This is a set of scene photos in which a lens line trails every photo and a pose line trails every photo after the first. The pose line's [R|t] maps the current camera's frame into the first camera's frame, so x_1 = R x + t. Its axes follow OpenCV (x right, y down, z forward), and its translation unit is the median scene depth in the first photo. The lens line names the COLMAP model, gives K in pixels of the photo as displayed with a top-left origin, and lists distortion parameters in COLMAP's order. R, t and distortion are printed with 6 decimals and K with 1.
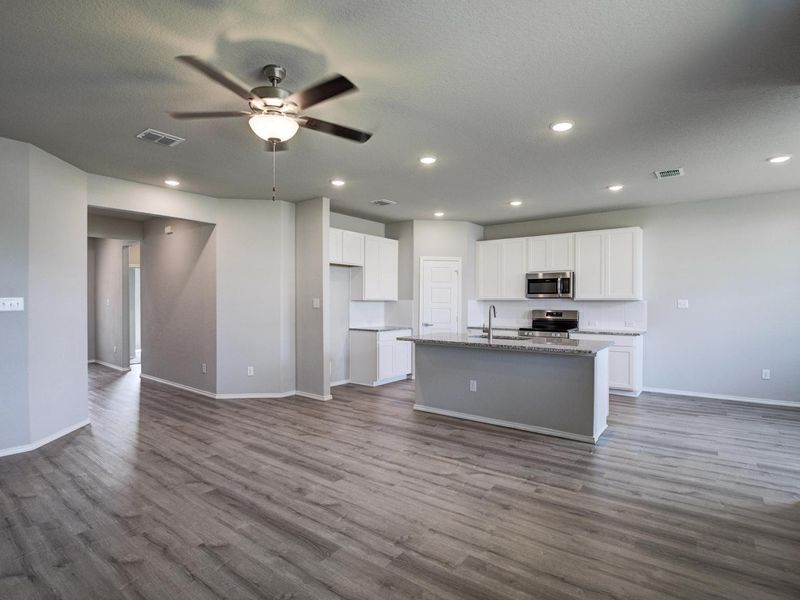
lens RADIAL K [[409.8, 0, 406.7], [0, 409.8, 299.8], [0, 0, 1]] dist [-0.030463, 0.003241]
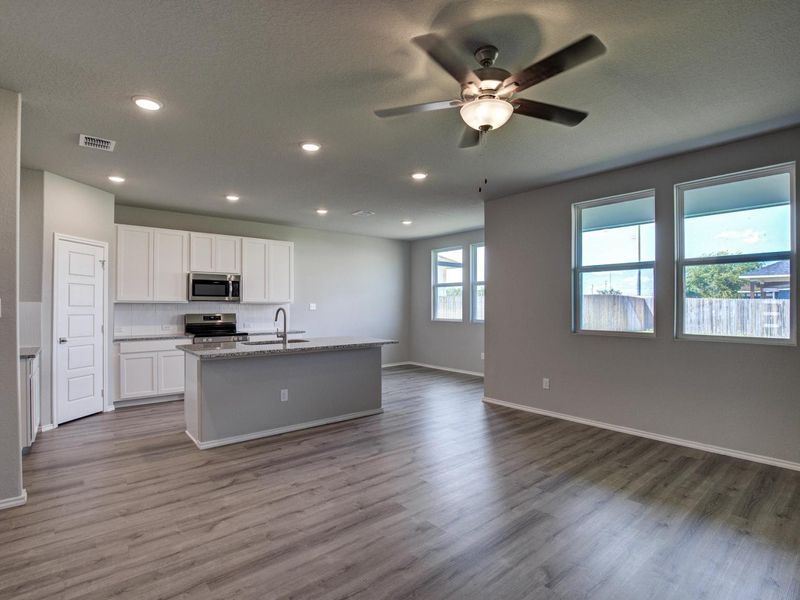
lens RADIAL K [[409.8, 0, 402.1], [0, 409.8, 303.8], [0, 0, 1]] dist [-0.030463, 0.003241]
pose [[0.227339, 0.003397, 0.973810, -0.791835], [-0.004171, 0.999988, -0.002514, 0.004770], [-0.973807, -0.003491, 0.227350, 0.618540]]
